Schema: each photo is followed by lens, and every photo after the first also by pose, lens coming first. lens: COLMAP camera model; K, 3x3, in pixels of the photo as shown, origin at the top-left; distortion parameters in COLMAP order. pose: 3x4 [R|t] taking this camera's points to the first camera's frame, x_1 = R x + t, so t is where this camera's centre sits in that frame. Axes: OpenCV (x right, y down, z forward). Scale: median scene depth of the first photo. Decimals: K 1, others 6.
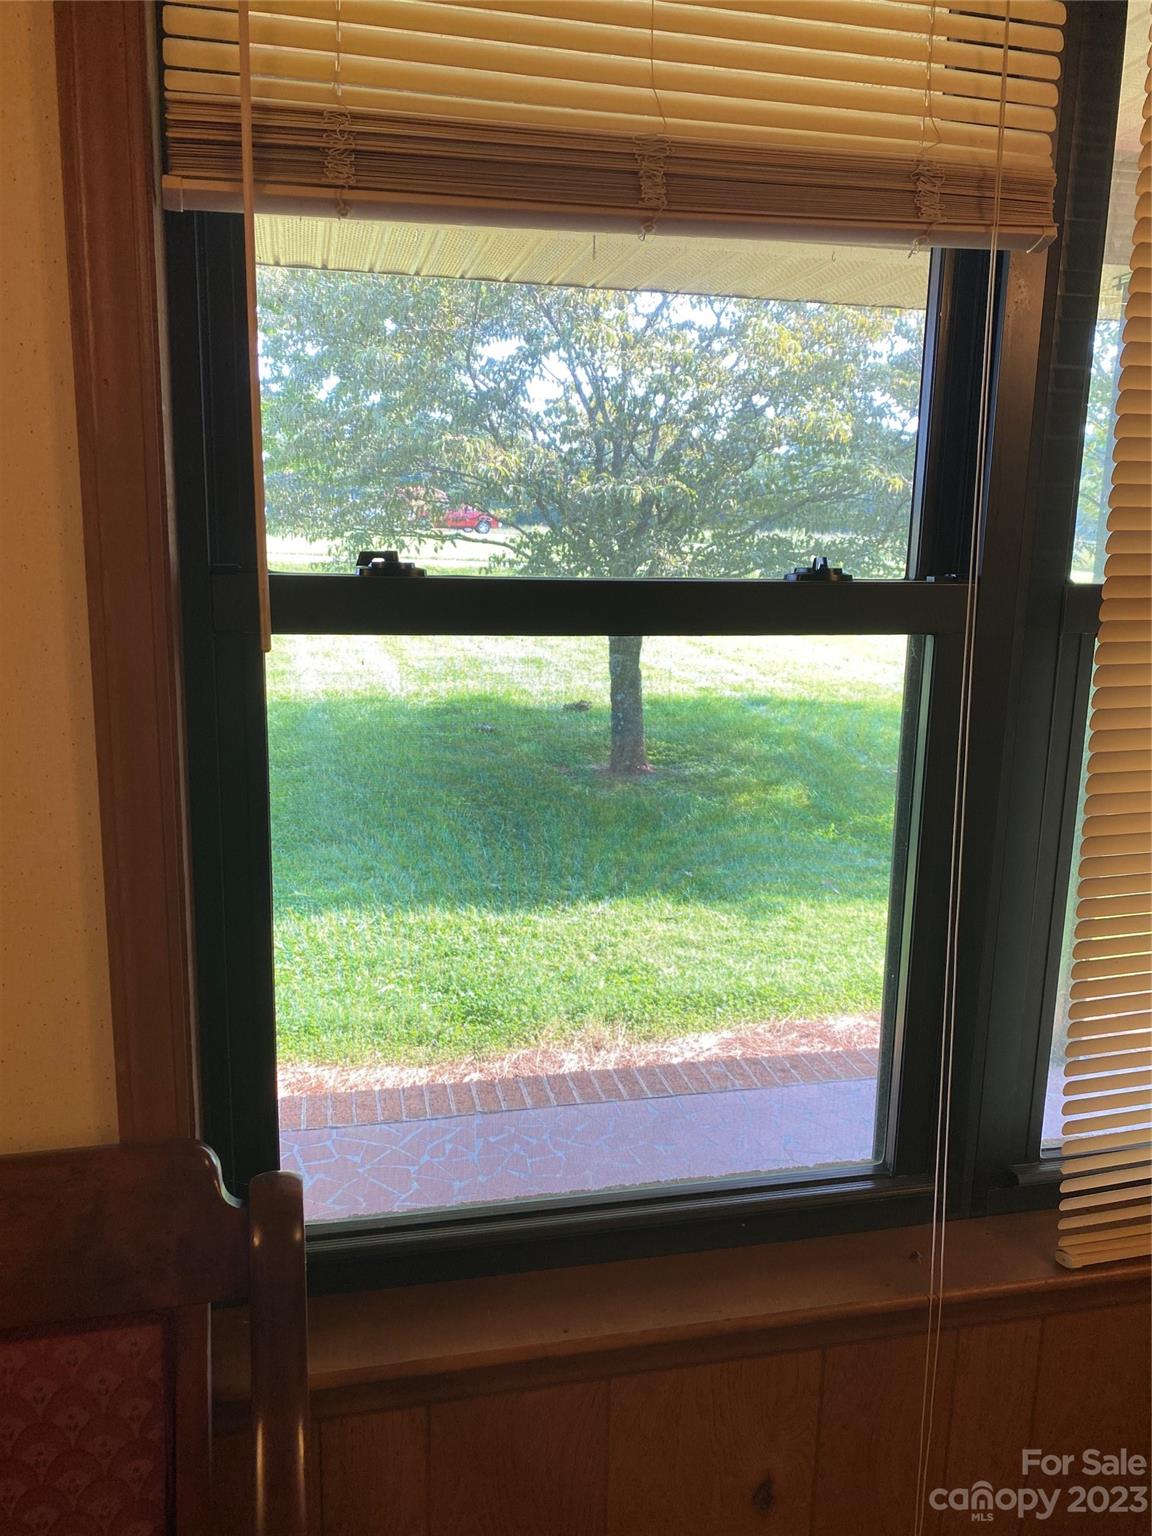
lens RADIAL K [[1169.7, 0, 575.9], [0, 1169.7, 771.3], [0, 0, 1]] dist [0.049117, -0.060578]
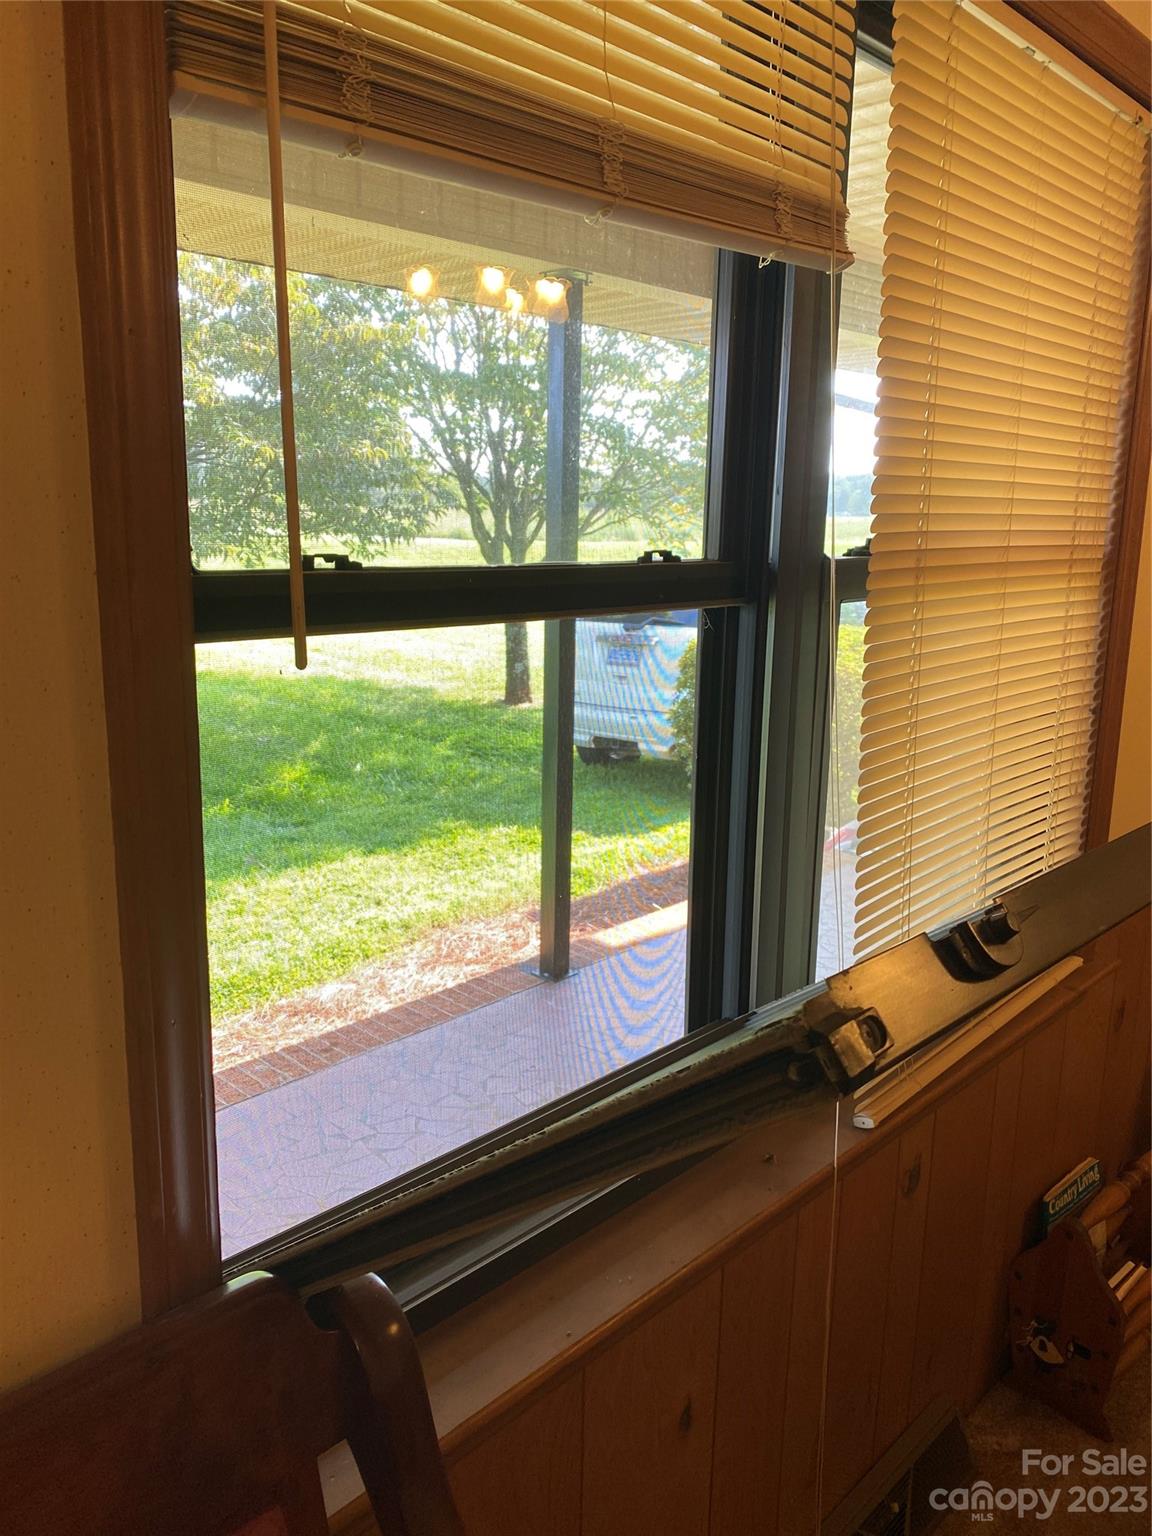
lens RADIAL K [[1169.7, 0, 579.7], [0, 1169.7, 760.7], [0, 0, 1]] dist [0.049117, -0.060578]
pose [[0.833171, -0.118810, 0.540102, -0.427344], [0.107618, 0.992811, 0.052382, -0.045317], [-0.542442, 0.014482, 0.839968, 0.145652]]
